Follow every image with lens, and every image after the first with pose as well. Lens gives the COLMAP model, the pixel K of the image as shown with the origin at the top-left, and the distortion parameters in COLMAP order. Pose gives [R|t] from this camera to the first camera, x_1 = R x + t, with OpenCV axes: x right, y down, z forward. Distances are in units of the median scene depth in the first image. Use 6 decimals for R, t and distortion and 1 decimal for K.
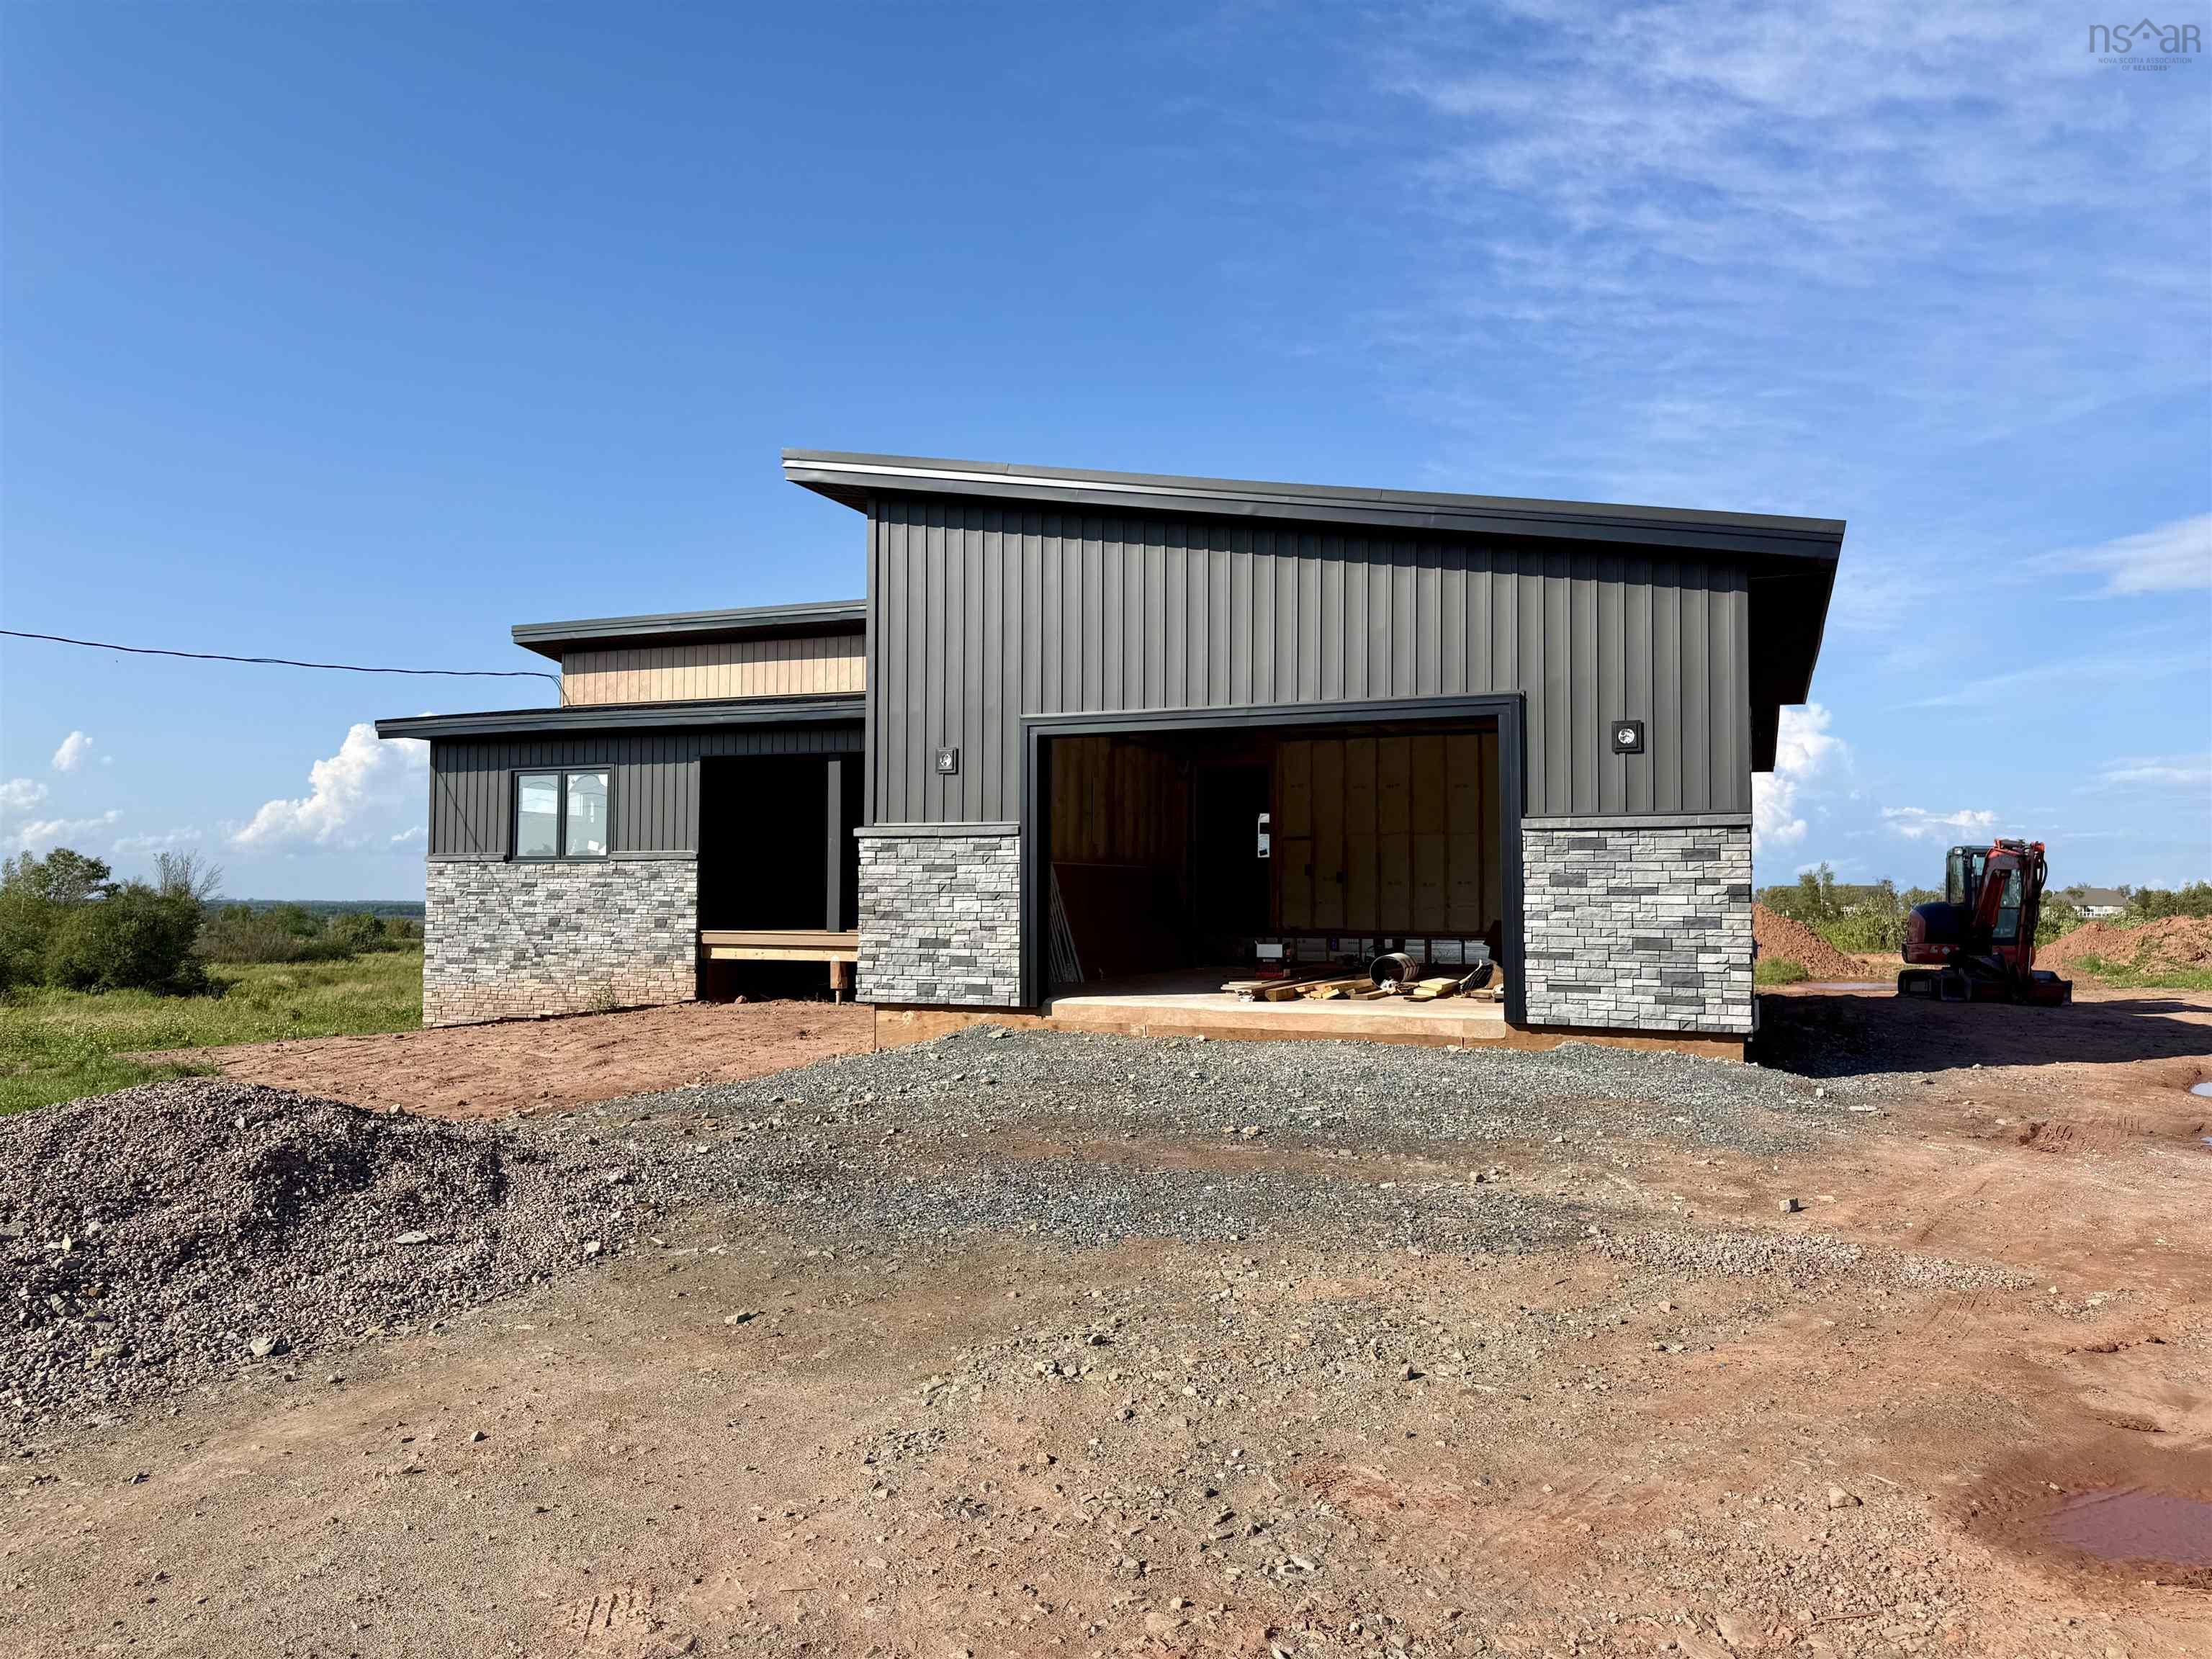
lens RADIAL K [[1553.2, 0, 1122.4], [0, 1553.2, 838.6], [0, 0, 1]] dist [0.067822, -0.092298]
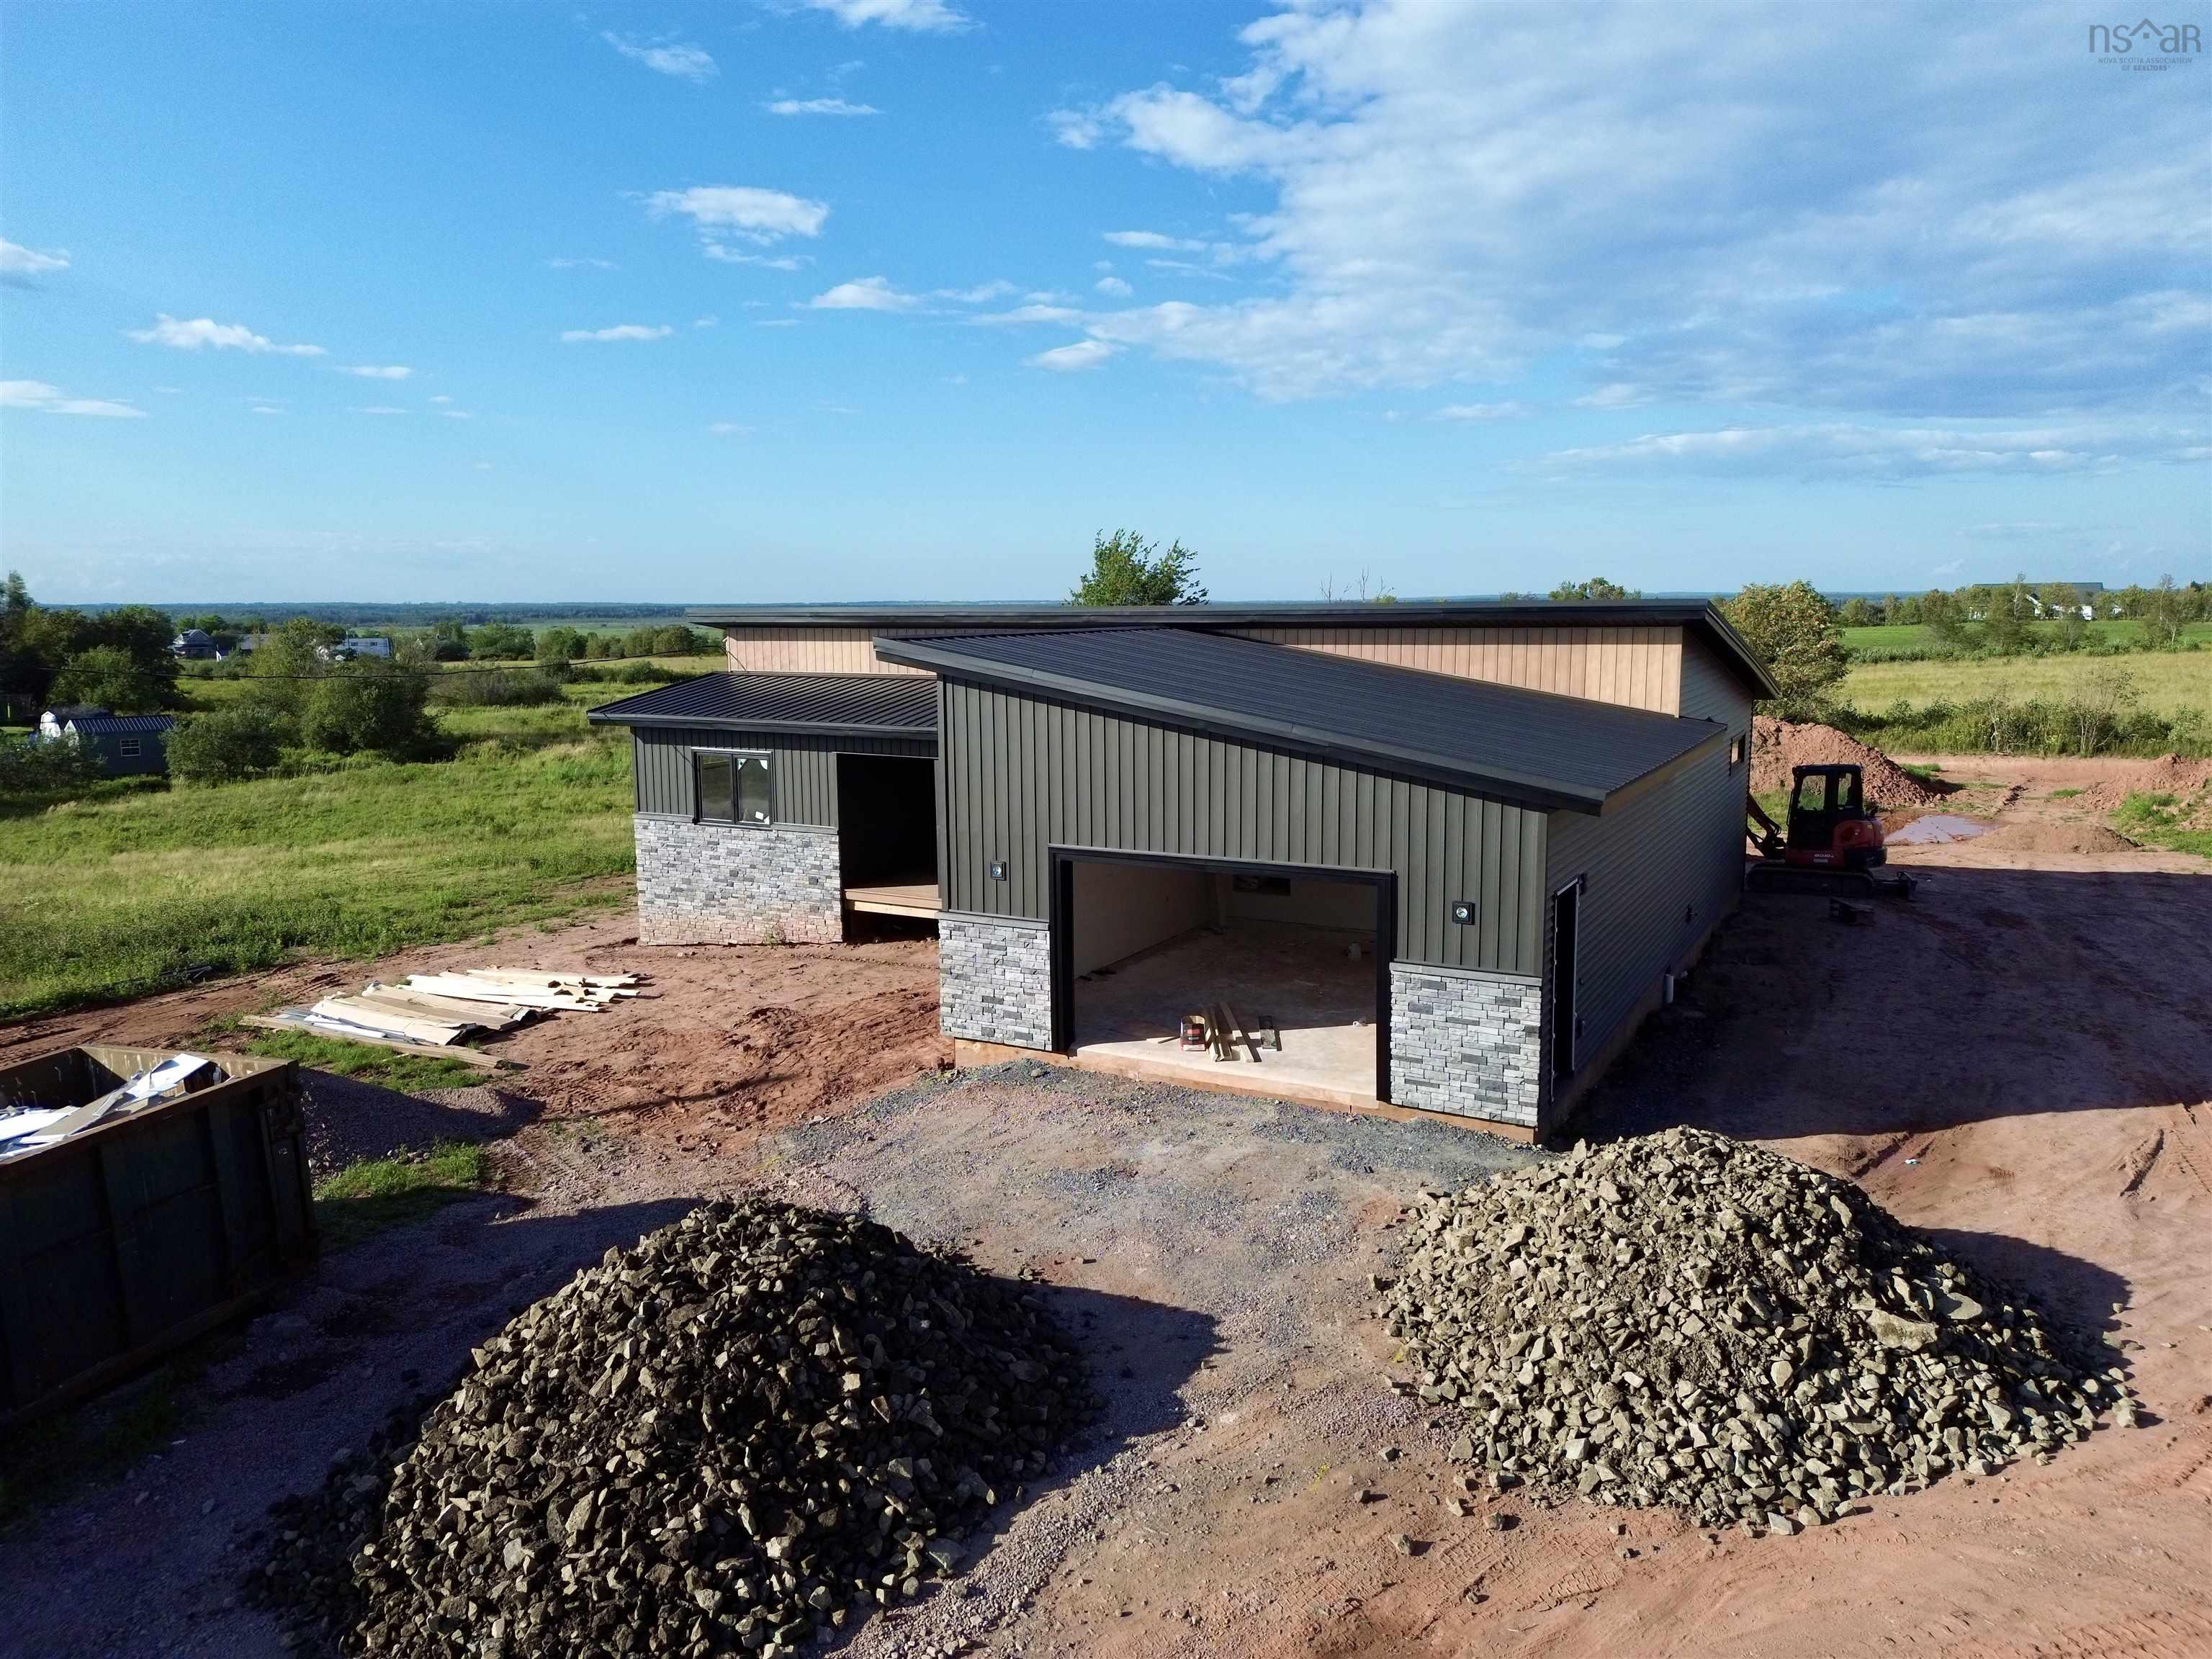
lens RADIAL K [[1547.6, 0, 1116.2], [0, 1547.6, 828.2], [0, 0, 1]] dist [0.067779, -0.067463]
pose [[0.993617, 0.003576, -0.112747, 0.094818], [0.017607, 0.982331, 0.186322, -0.222956], [0.111421, -0.187118, 0.975998, -0.206851]]
